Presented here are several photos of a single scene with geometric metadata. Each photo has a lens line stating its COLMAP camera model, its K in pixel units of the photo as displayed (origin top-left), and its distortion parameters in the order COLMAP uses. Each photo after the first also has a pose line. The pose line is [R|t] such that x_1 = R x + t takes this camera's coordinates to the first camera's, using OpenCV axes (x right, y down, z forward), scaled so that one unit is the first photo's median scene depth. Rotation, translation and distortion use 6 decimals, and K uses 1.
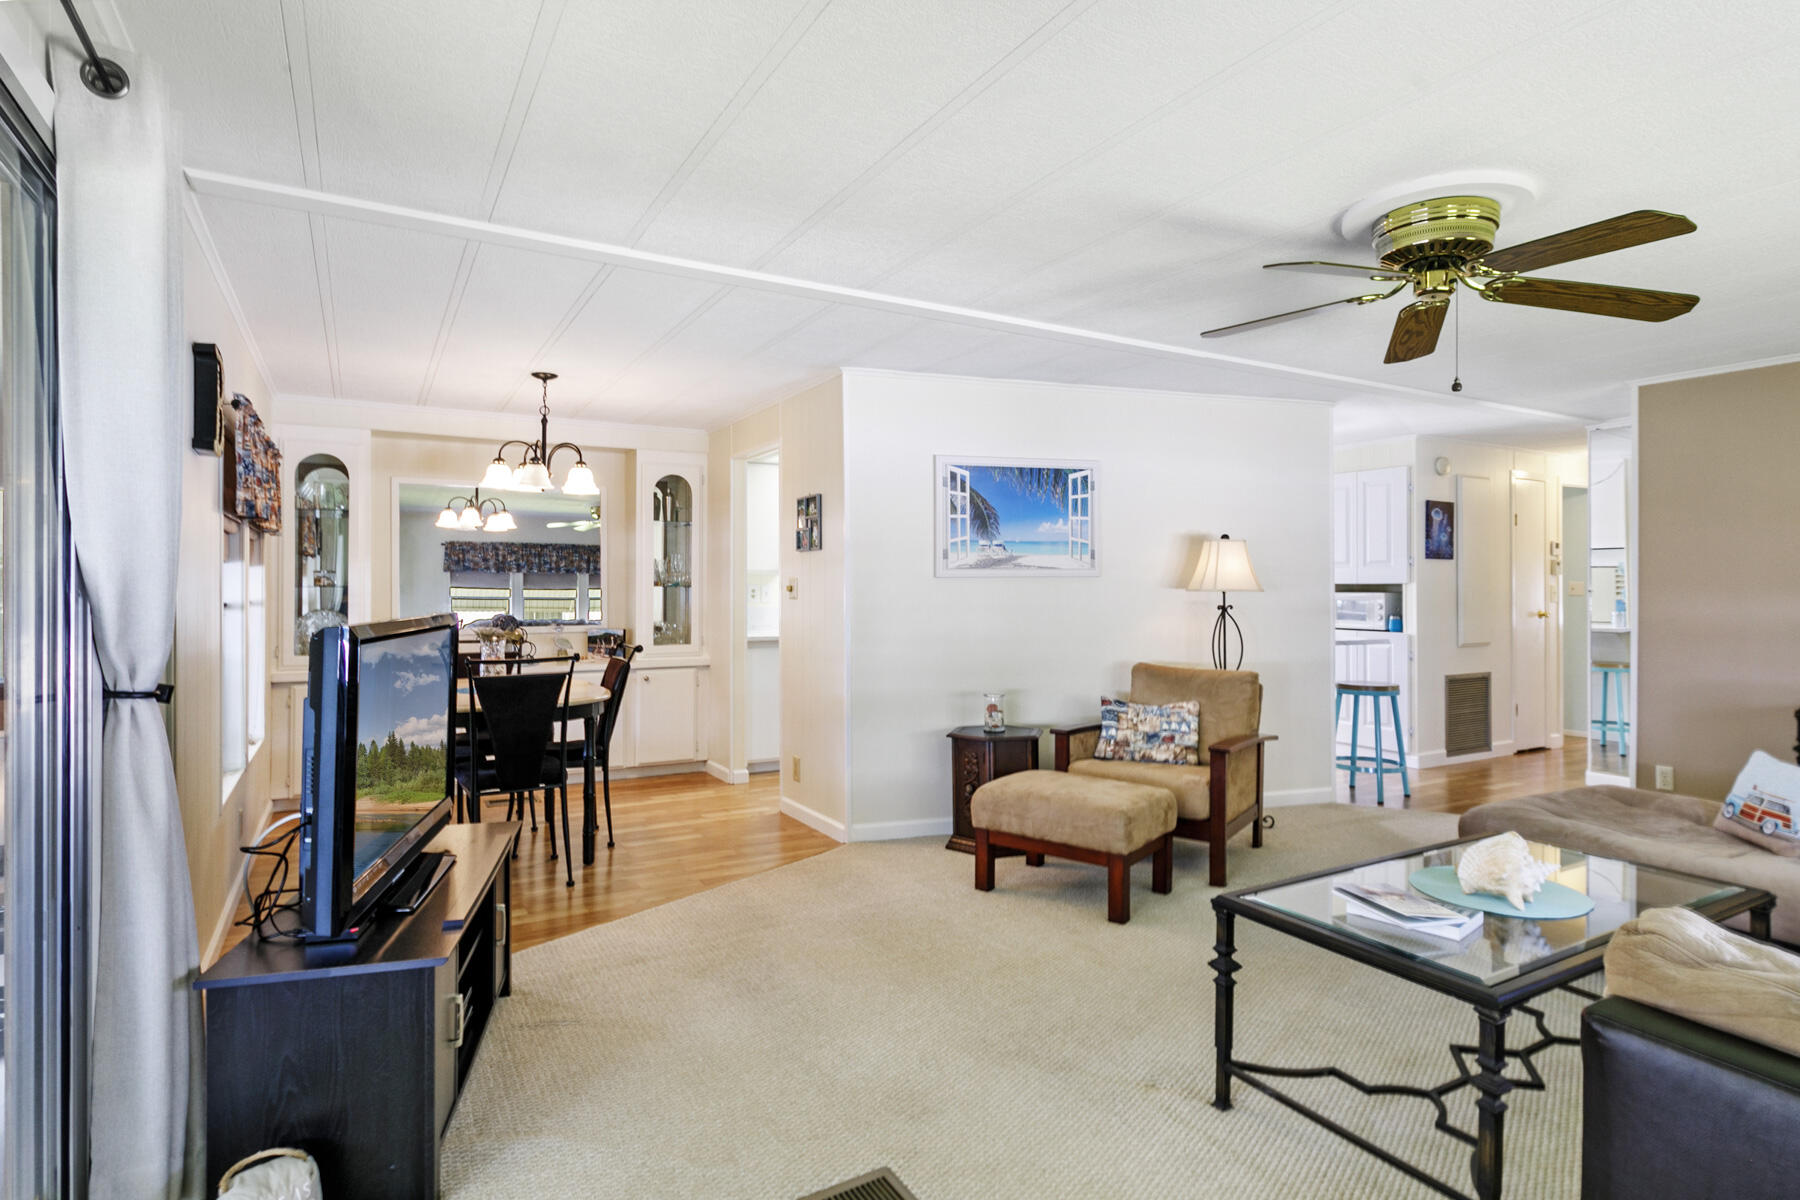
lens RADIAL K [[931.4, 0, 904.2], [0, 931.4, 579.5], [0, 0, 1]] dist [-0.004521, 0.006554]
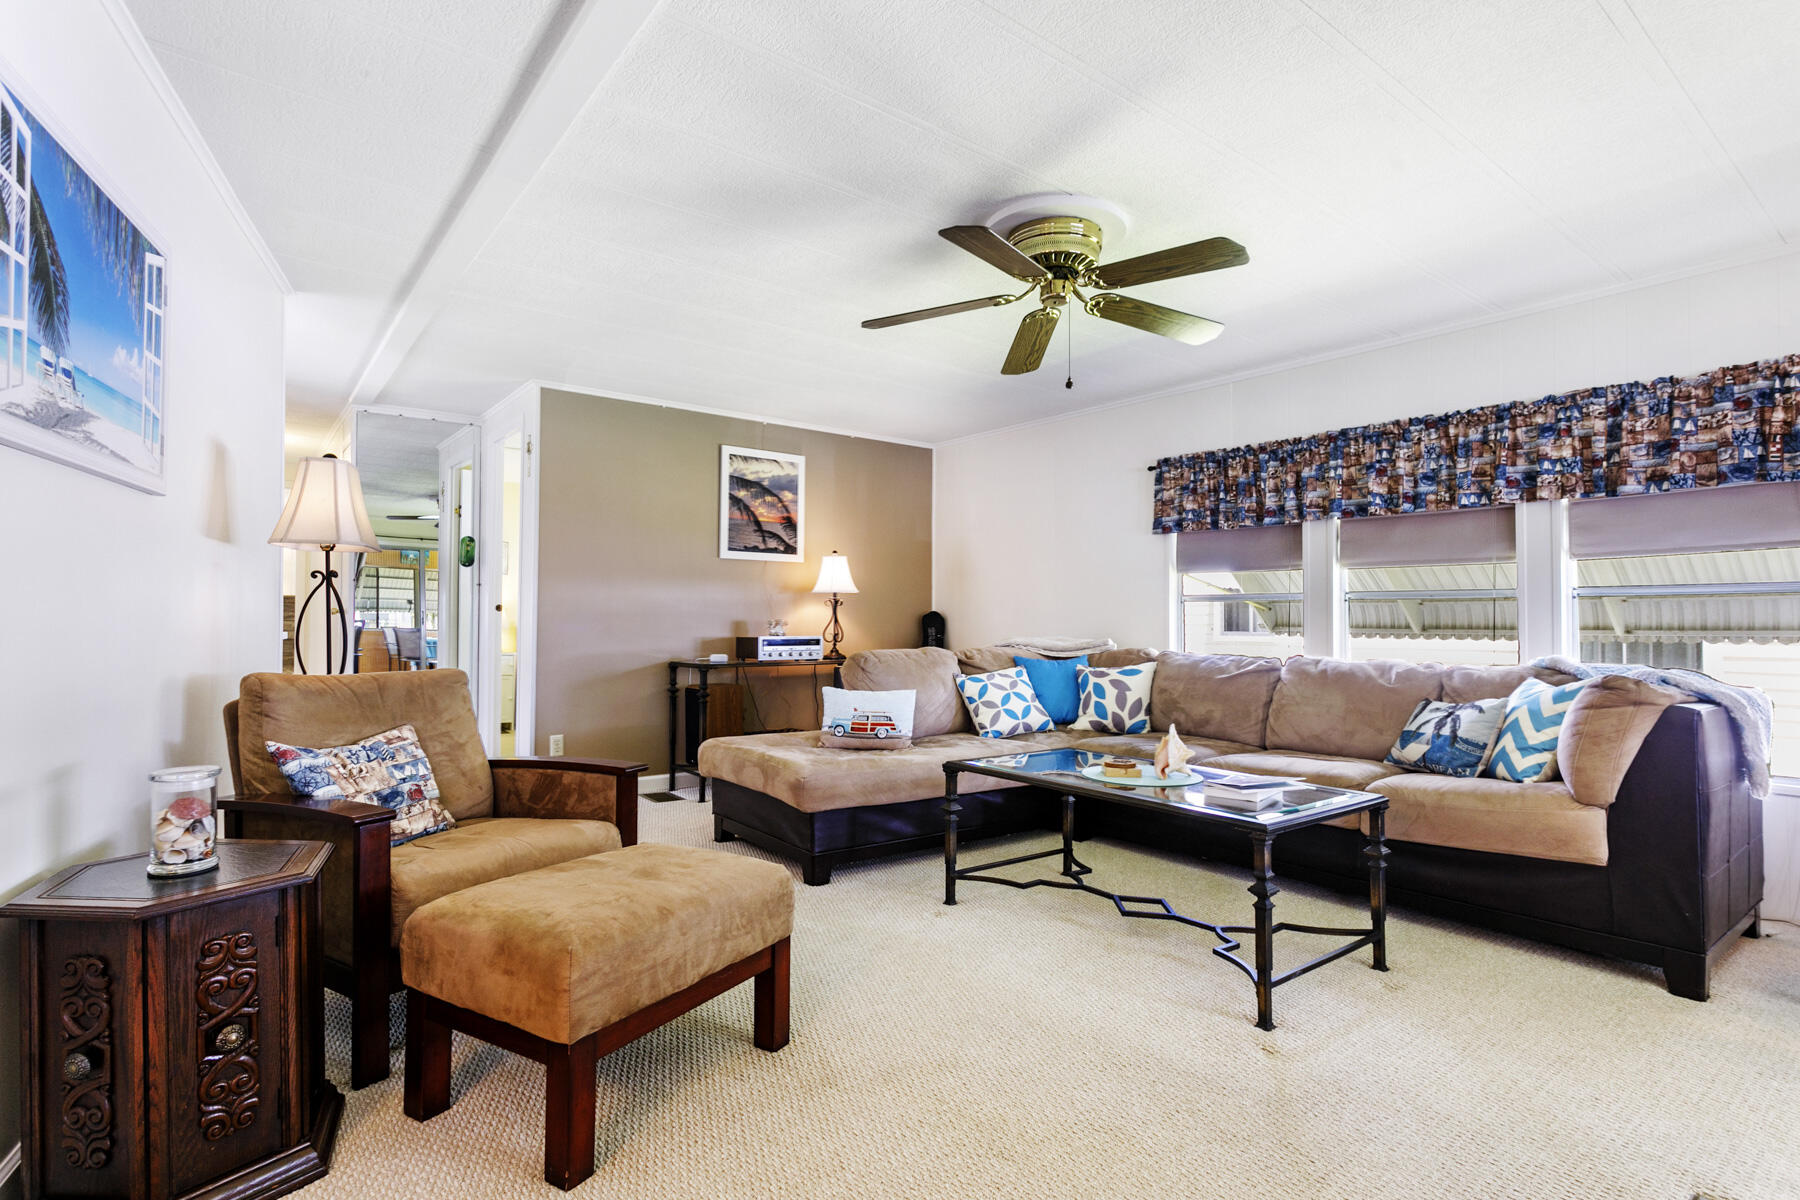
lens RADIAL K [[898.6, 0, 893.8], [0, 898.6, 596.0], [0, 0, 1]] dist [0.000419, 0.003140]
pose [[-0.120465, 0.021751, 0.992479, -0.309552], [-0.008246, 0.999704, -0.022911, 0.060416], [-0.992683, -0.010944, -0.120250, 0.787523]]
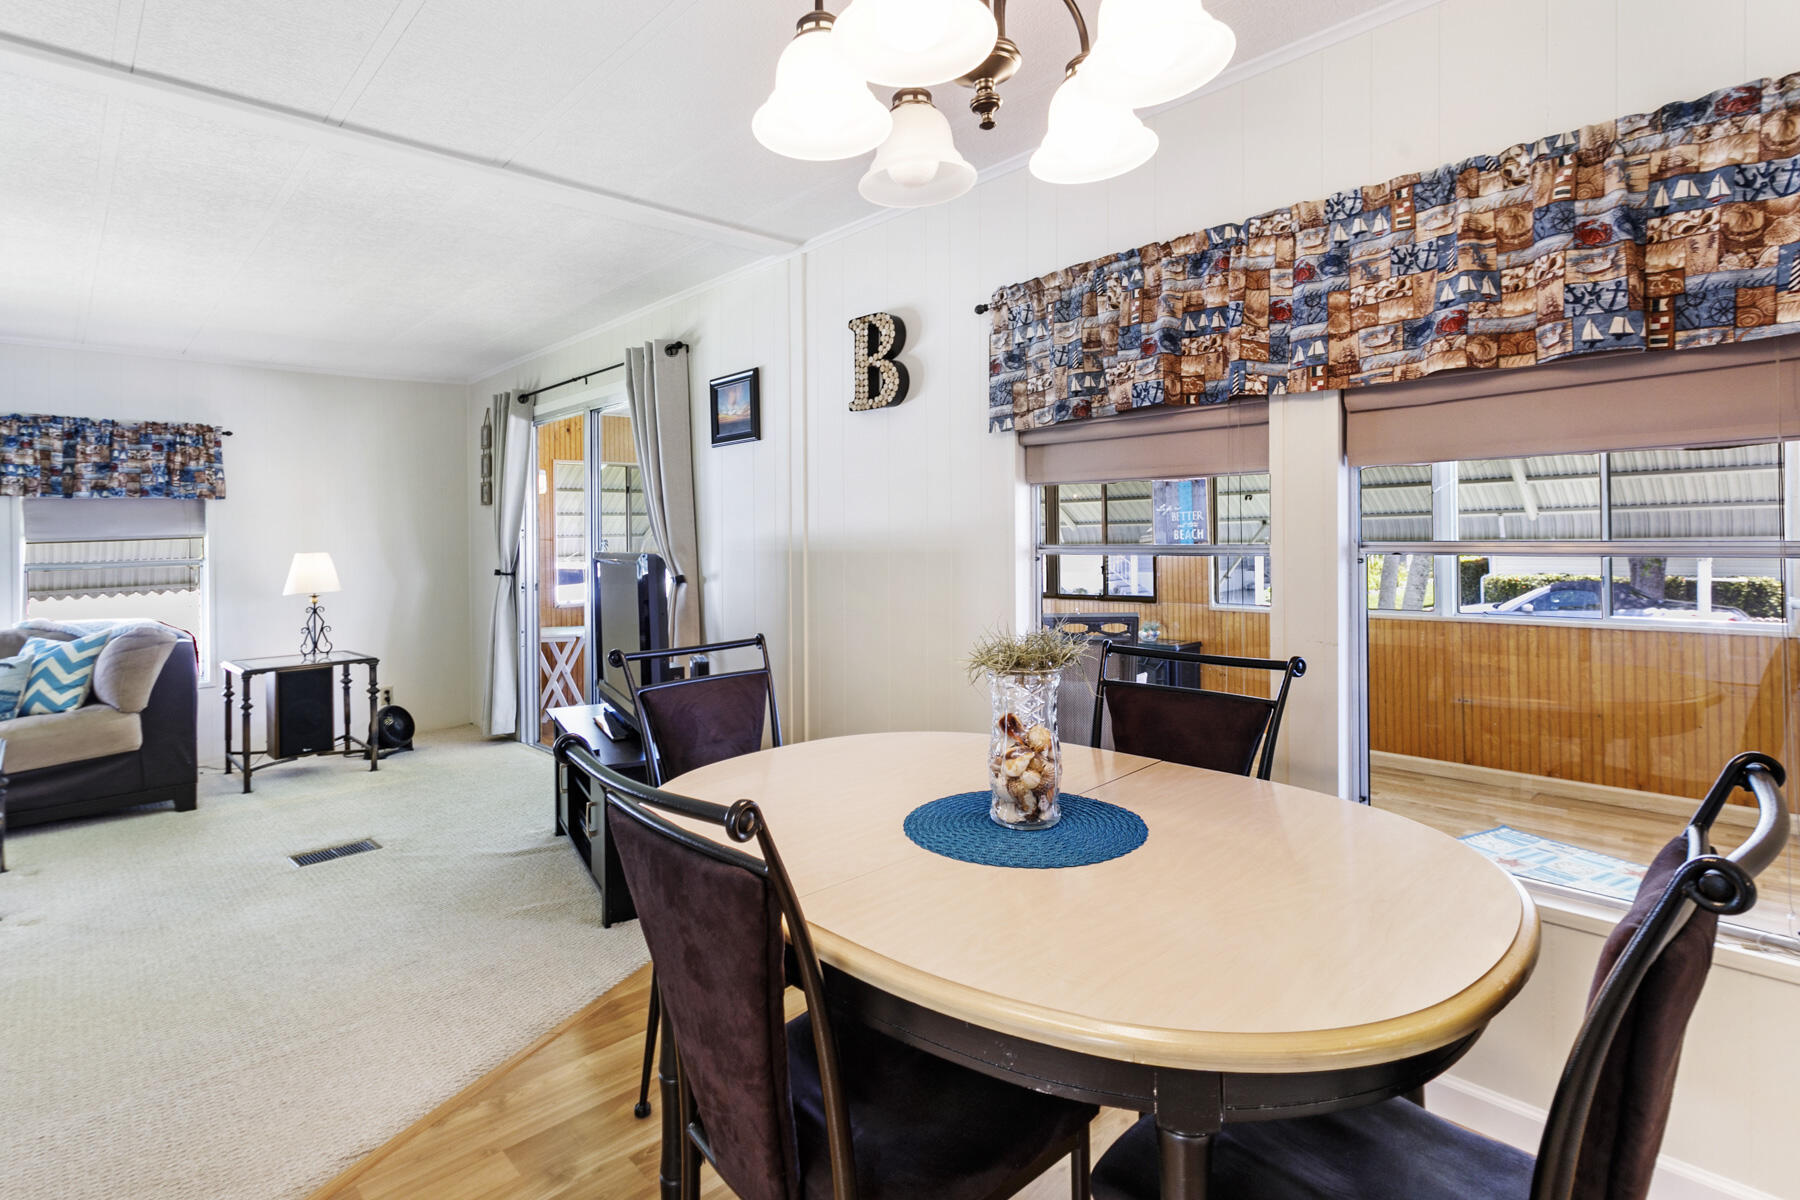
lens RADIAL K [[909.0, 0, 887.6], [0, 909.0, 522.6], [0, 0, 1]] dist [0.002488, 0.001713]
pose [[-0.978923, 0.013341, -0.203794, -0.343170], [0.017459, 0.999678, -0.018423, 0.017633], [0.203483, -0.021593, -0.978840, 1.324403]]
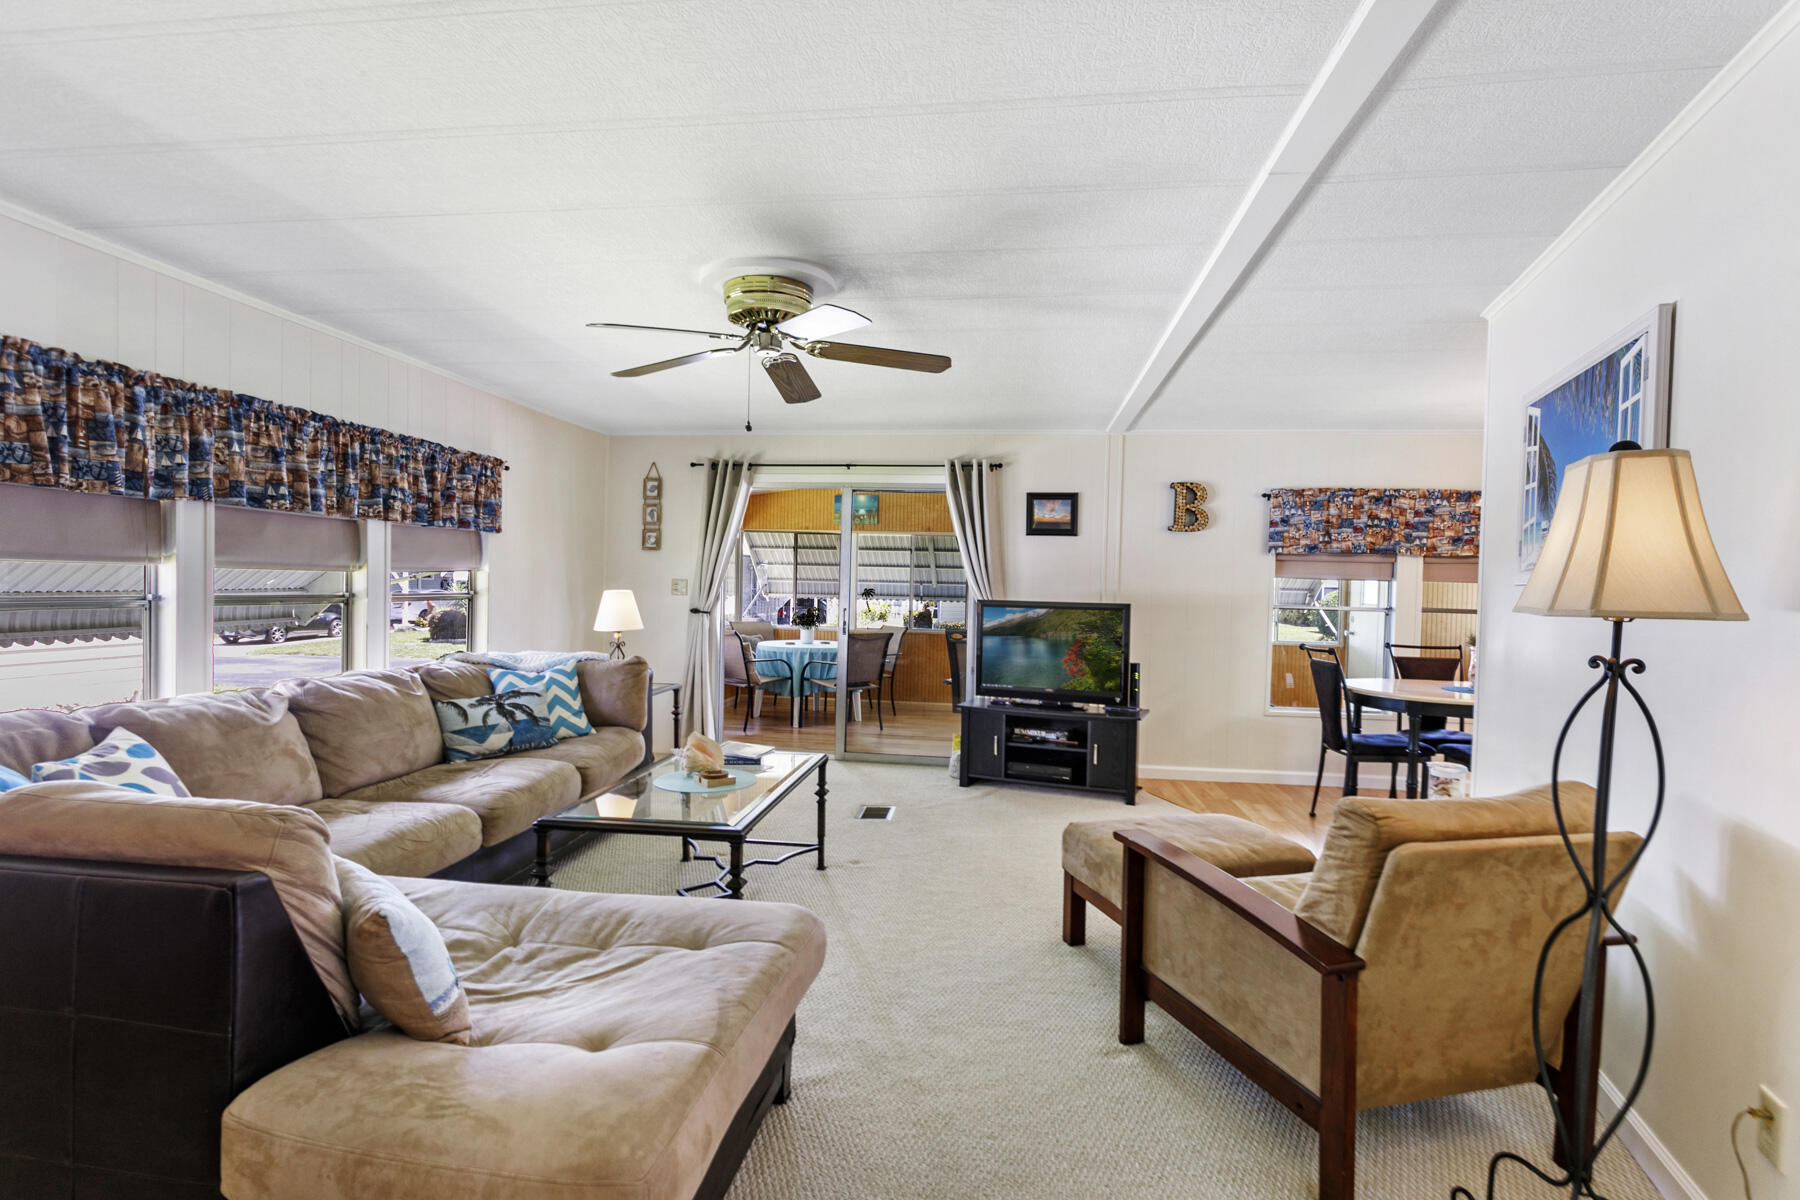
lens RADIAL K [[882.4, 0, 897.2], [0, 882.4, 597.6], [0, 0, 1]] dist [0.002928, 0.000592]
pose [[-0.613355, -0.003275, -0.789800, 0.834511], [-0.021614, 0.999686, 0.012640, 0.008214], [0.789511, 0.024824, -0.613234, 1.107837]]
